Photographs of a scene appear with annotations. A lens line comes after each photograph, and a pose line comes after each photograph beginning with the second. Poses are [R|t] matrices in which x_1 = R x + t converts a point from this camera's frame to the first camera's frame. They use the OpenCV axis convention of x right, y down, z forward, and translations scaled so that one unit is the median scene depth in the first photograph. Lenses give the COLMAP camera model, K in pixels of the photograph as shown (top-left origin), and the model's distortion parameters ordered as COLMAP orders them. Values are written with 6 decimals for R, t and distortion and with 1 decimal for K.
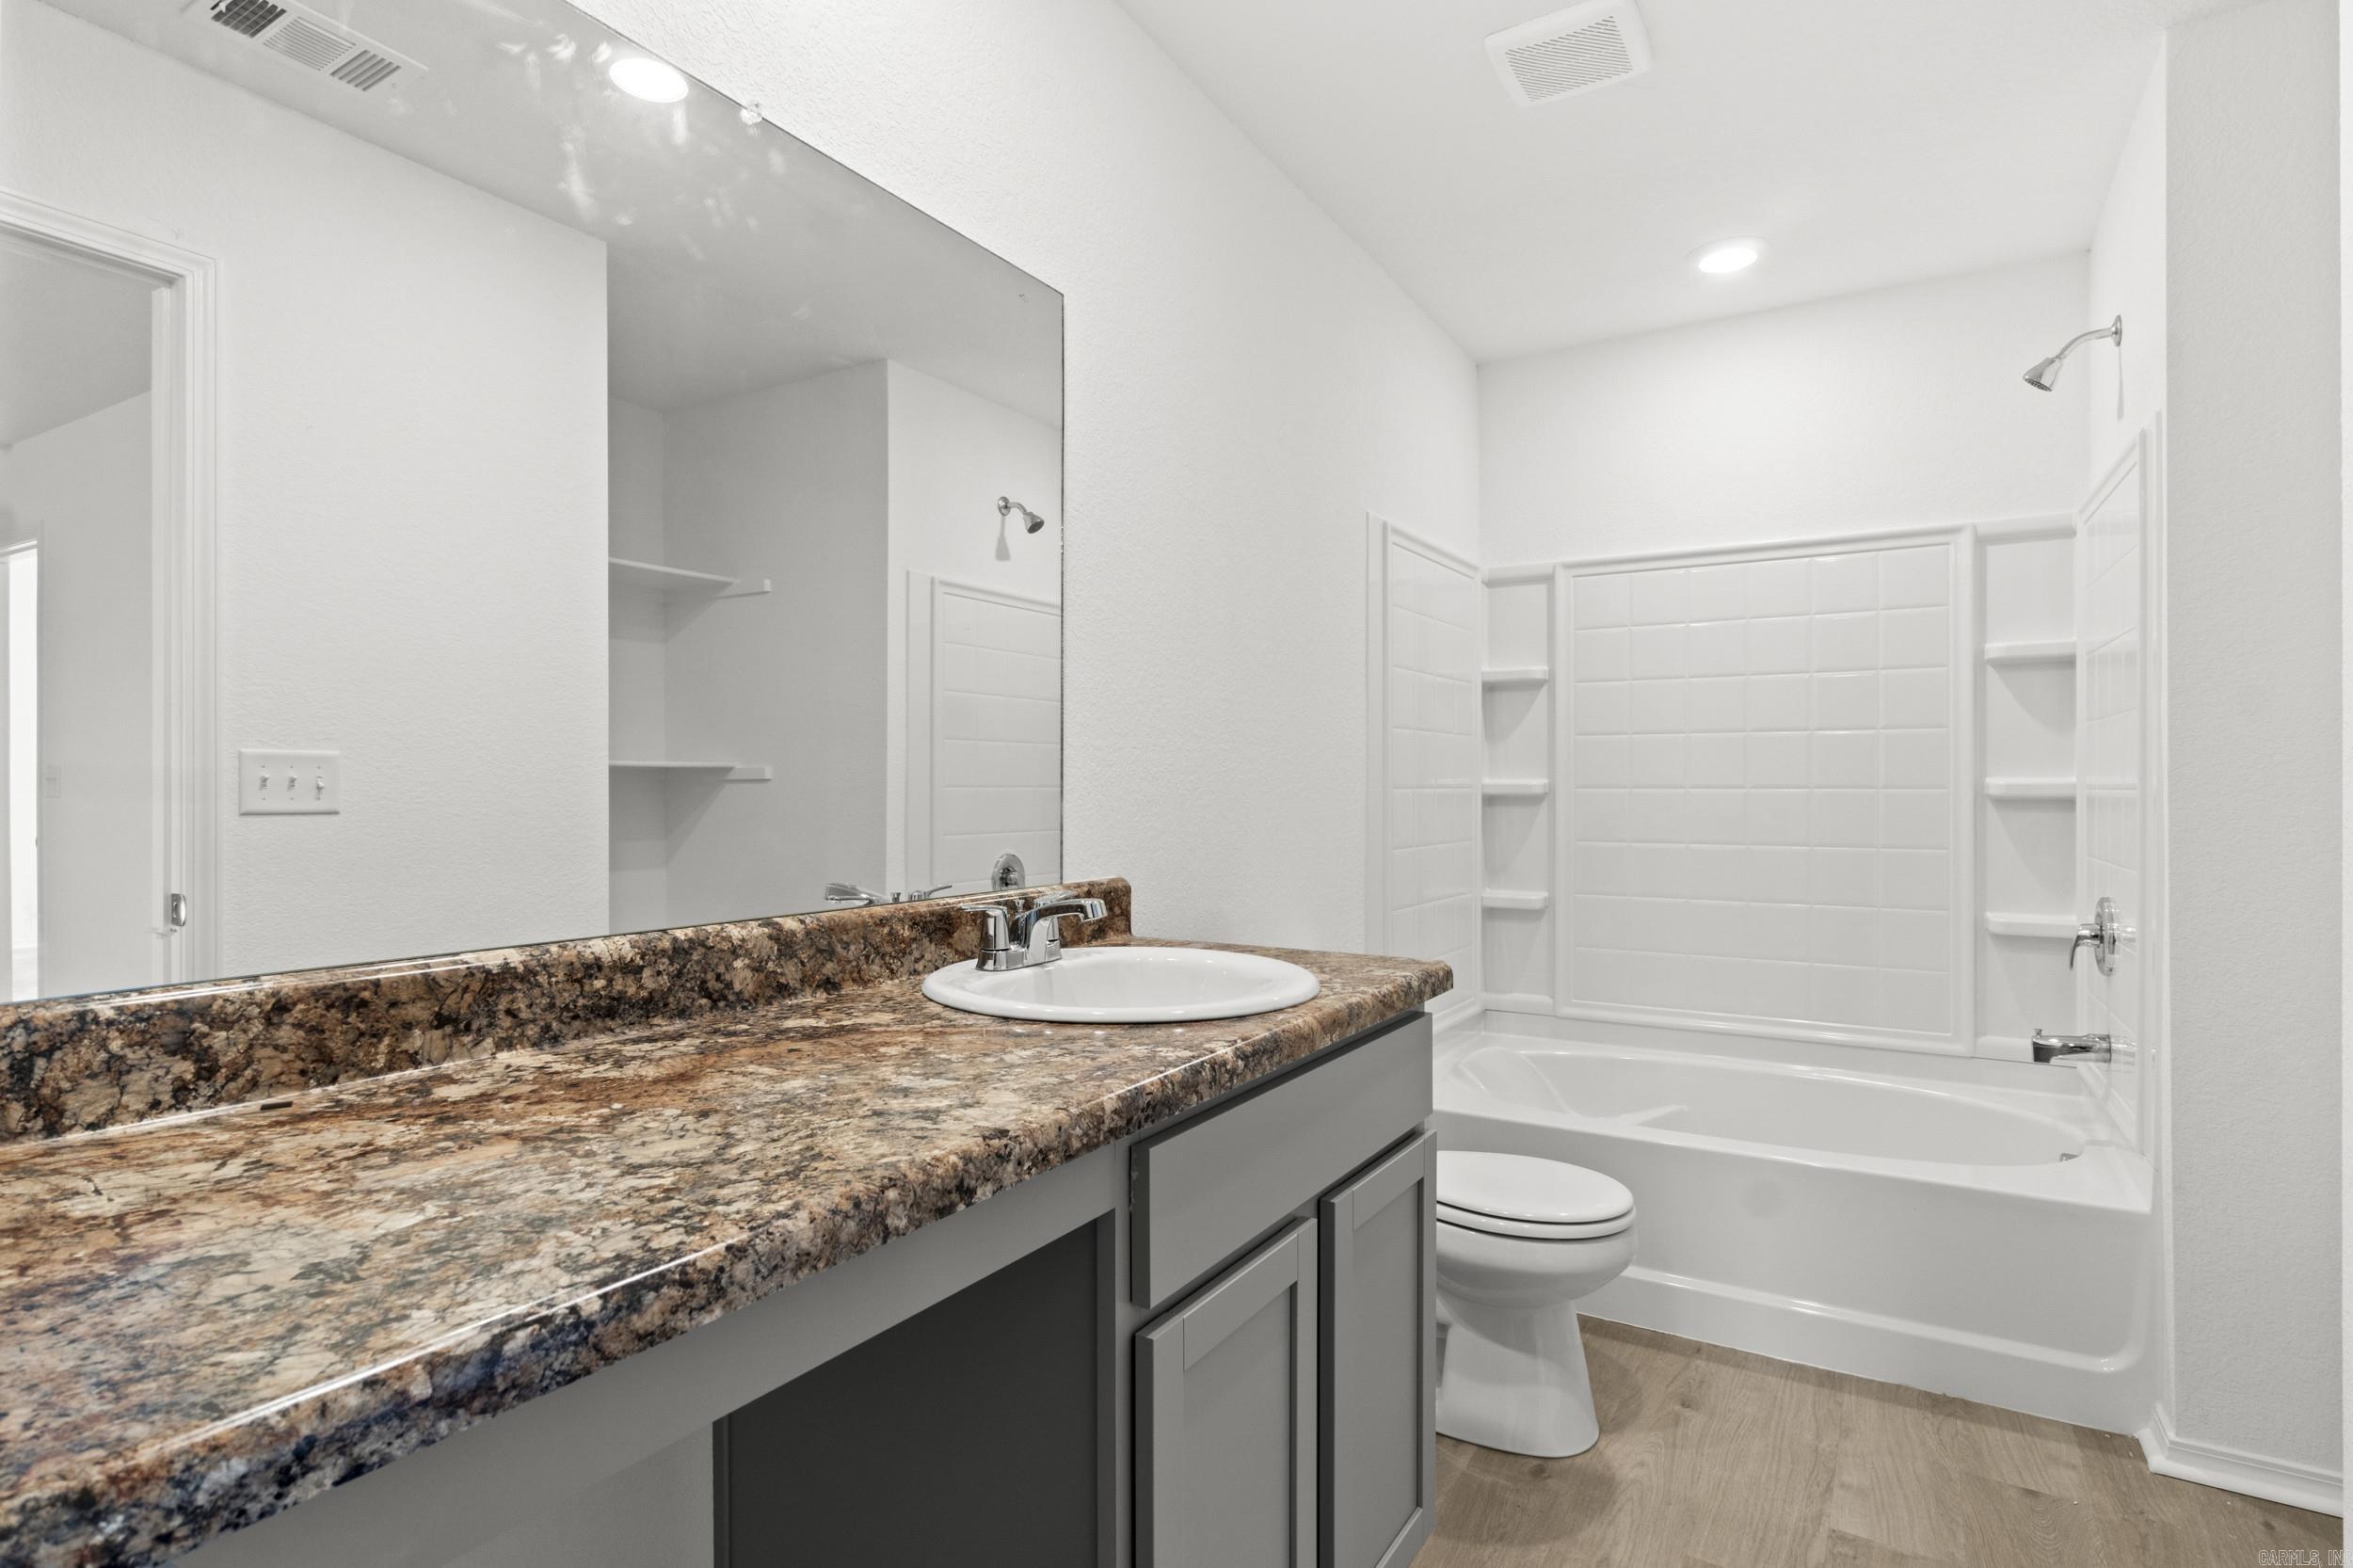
lens RADIAL K [[1193.8, 0, 1161.3], [0, 1193.8, 777.1], [0, 0, 1]] dist [-0.006119, 0.000636]
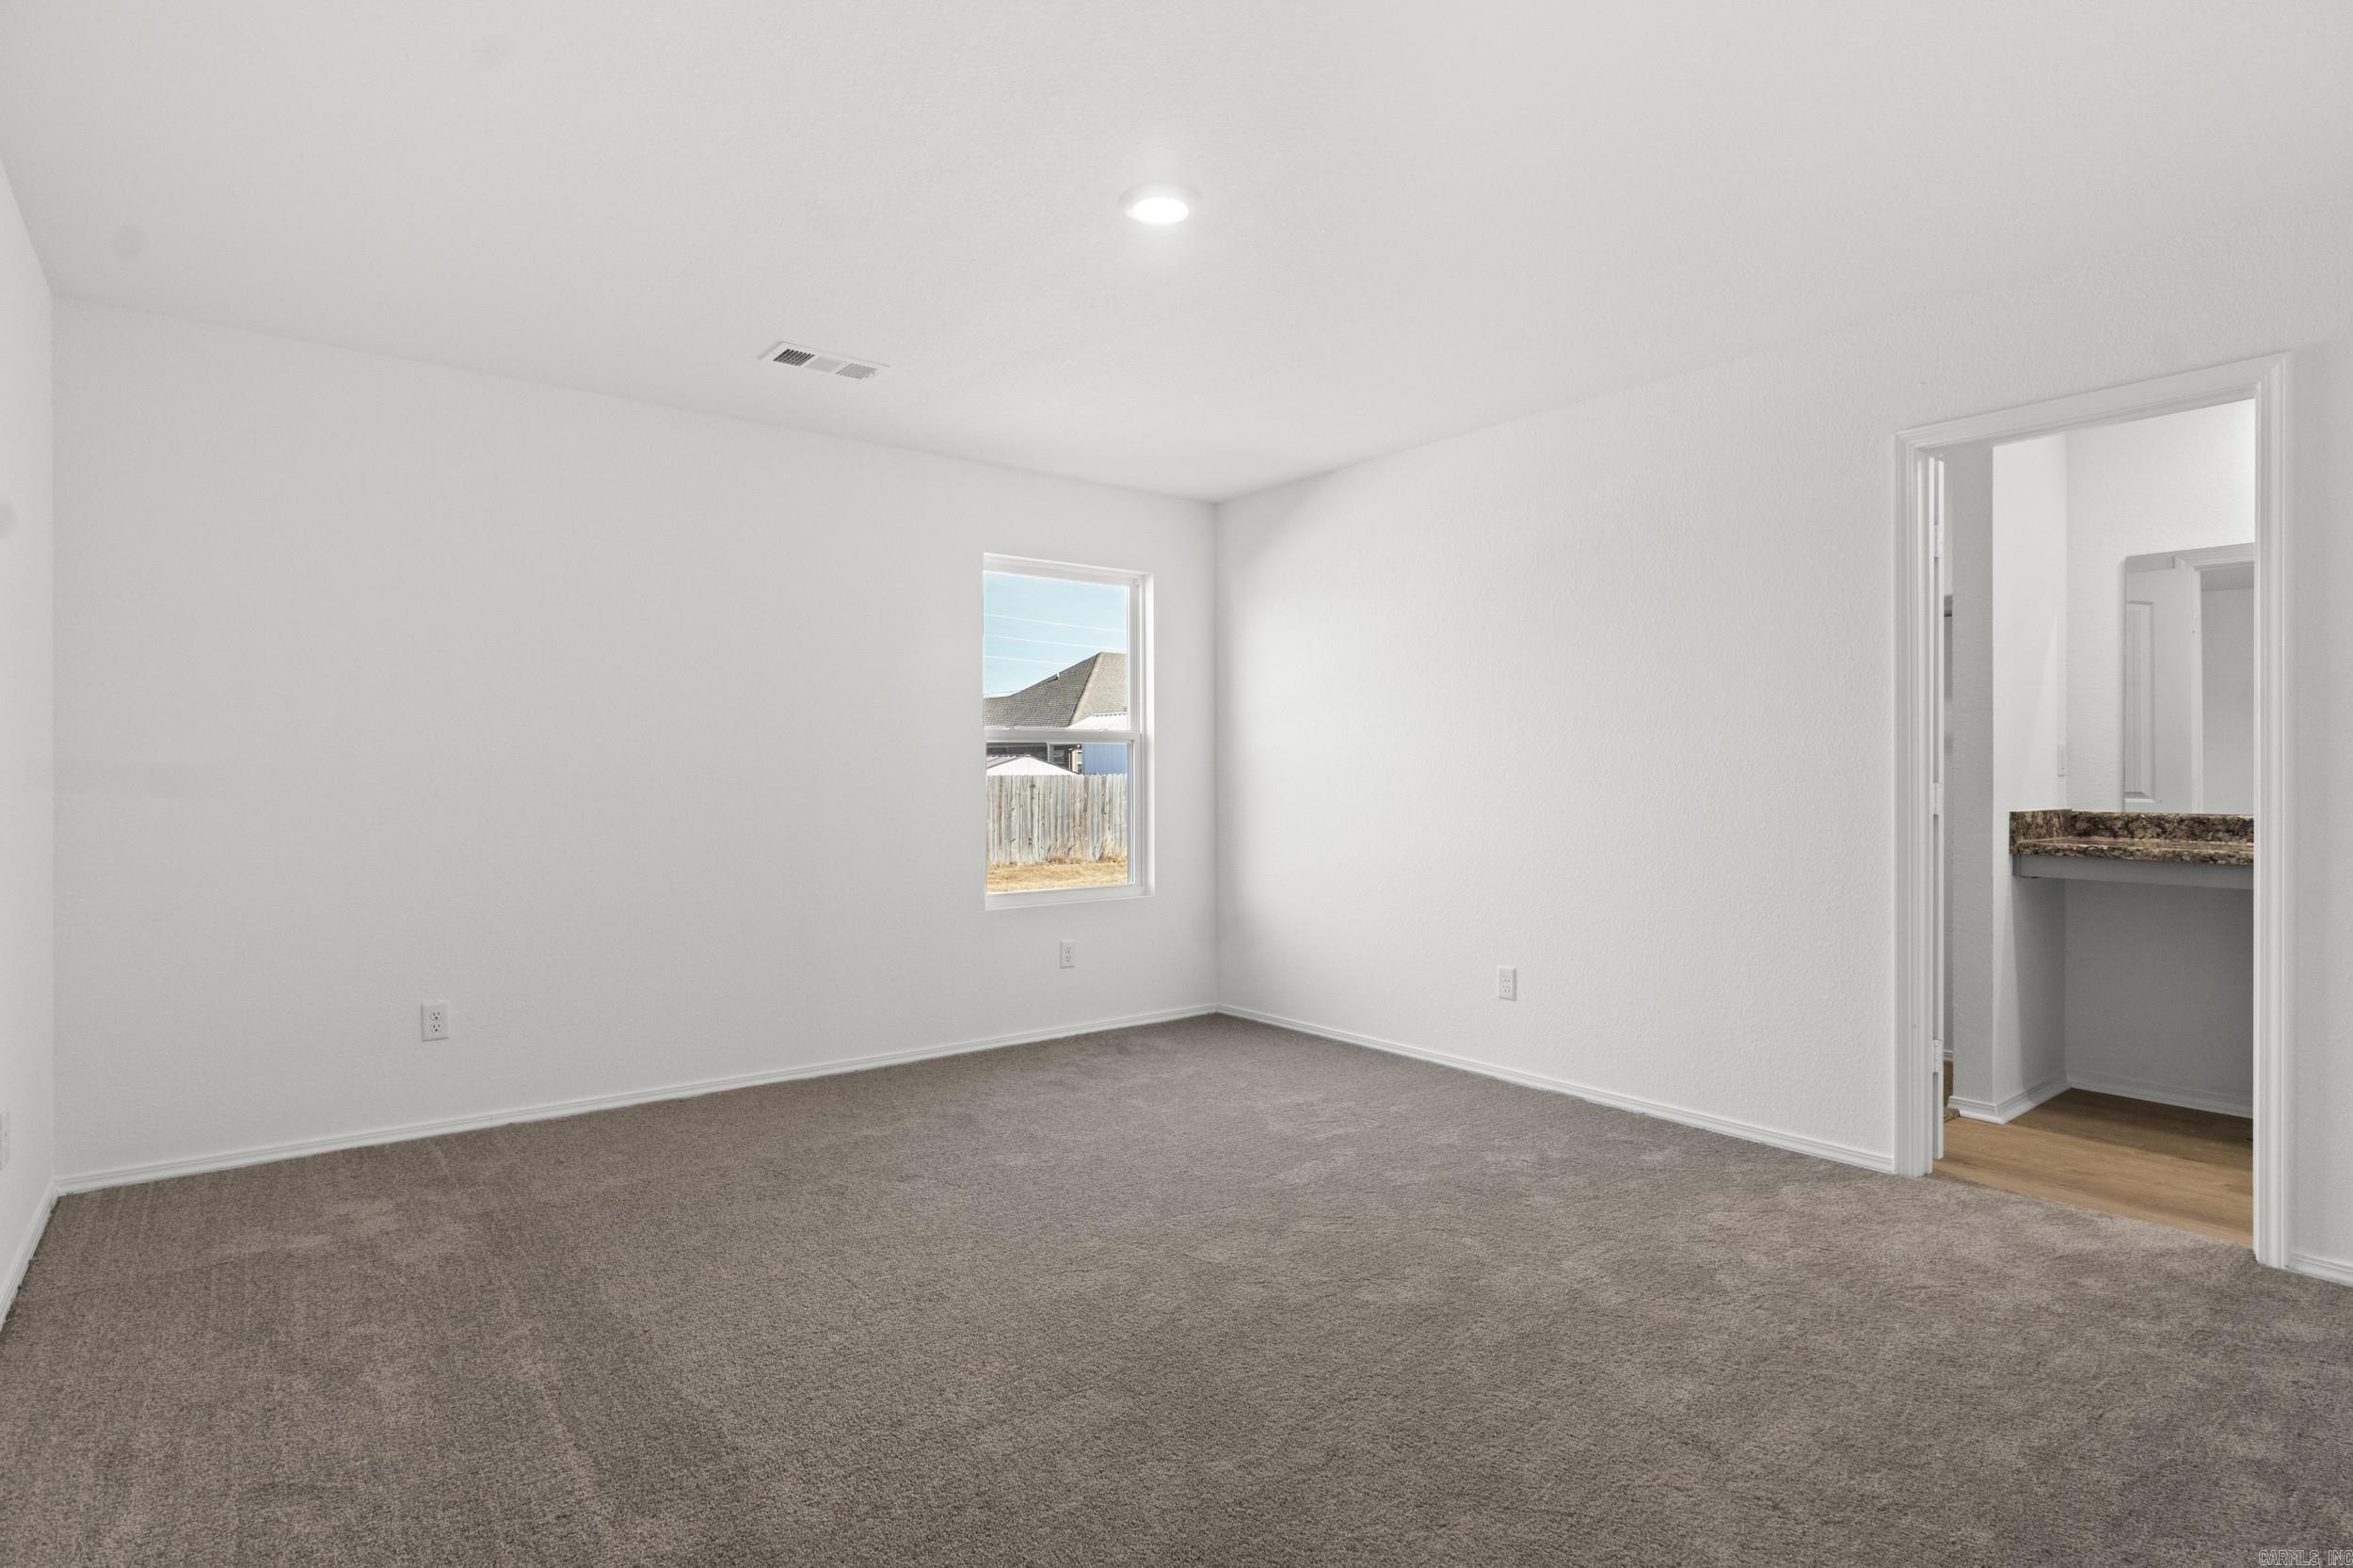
lens RADIAL K [[1193.8, 0, 1161.3], [0, 1193.8, 777.1], [0, 0, 1]] dist [-0.006119, 0.000636]
pose [[-0.347627, 0.001727, -0.937631, 4.968601], [0.001465, 0.999998, 0.001299, 0.025967], [0.937632, -0.000922, -0.347629, -1.059030]]
